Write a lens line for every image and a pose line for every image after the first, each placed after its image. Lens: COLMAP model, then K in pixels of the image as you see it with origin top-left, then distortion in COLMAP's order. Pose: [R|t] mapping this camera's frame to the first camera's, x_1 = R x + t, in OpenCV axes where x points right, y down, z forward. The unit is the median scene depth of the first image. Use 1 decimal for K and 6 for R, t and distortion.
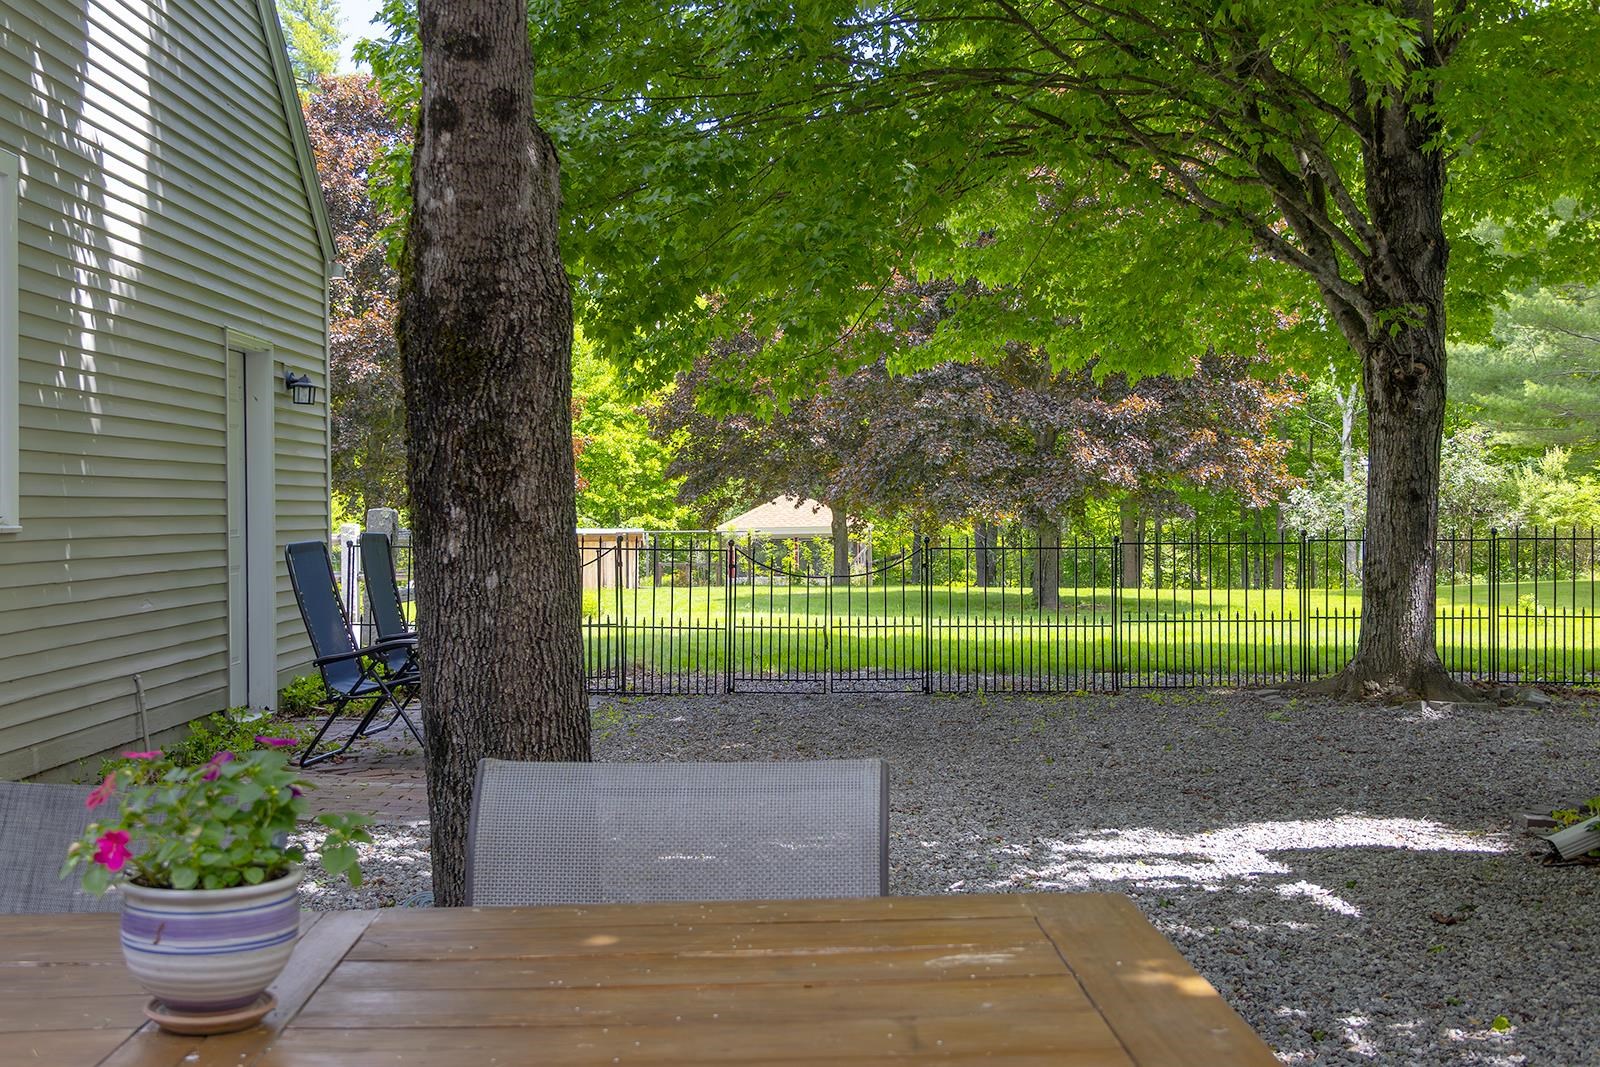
lens RADIAL K [[1944.9, 0, 800.0], [0, 1944.9, 533.5], [0, 0, 1]] dist [0.016254, 0.014066]
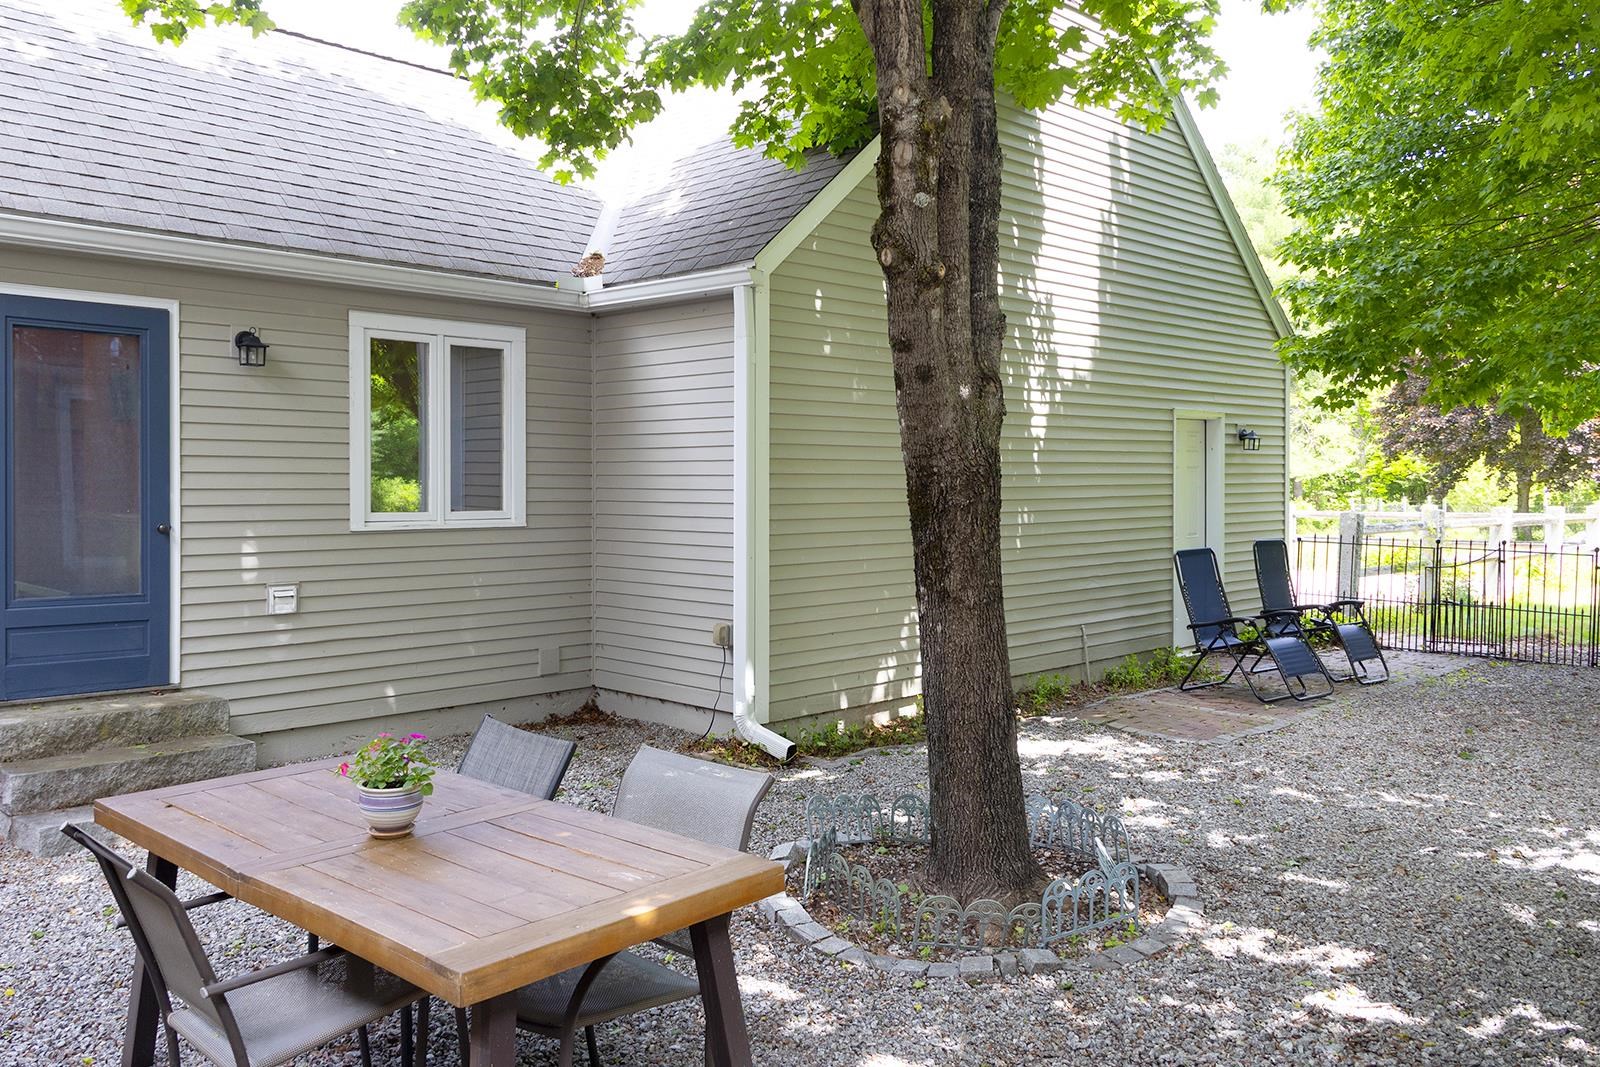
lens RADIAL K [[1311.4, 0, 800.0], [0, 1311.4, 533.5], [0, 0, 1]] dist [0.051394, 0.000383]
pose [[0.717742, 0.035963, -0.695380, 0.602519], [-0.009668, 0.999084, 0.041691, -0.114593], [0.696242, -0.023201, 0.717432, 0.025943]]
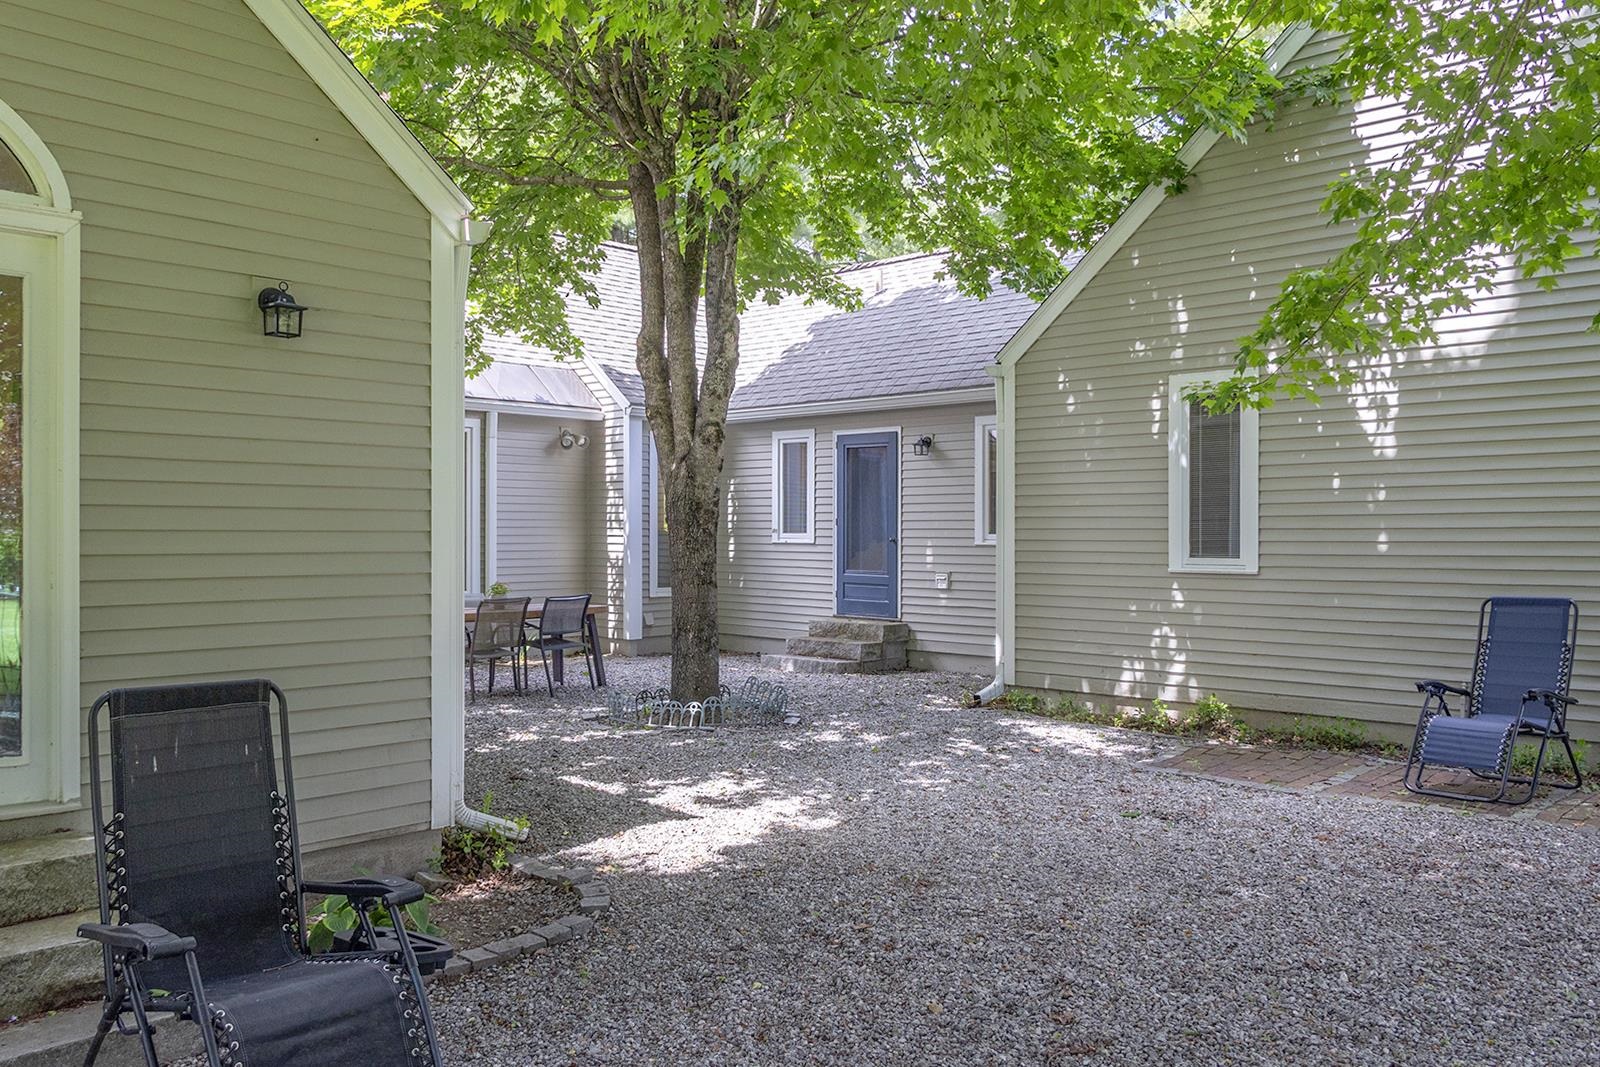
lens RADIAL K [[1311.4, 0, 800.0], [0, 1311.4, 533.5], [0, 0, 1]] dist [0.051394, 0.000383]
pose [[-0.686668, 0.008166, -0.726925, 1.095837], [0.000126, 0.999938, 0.011114, -0.104209], [0.726971, 0.007540, -0.686627, 1.632761]]
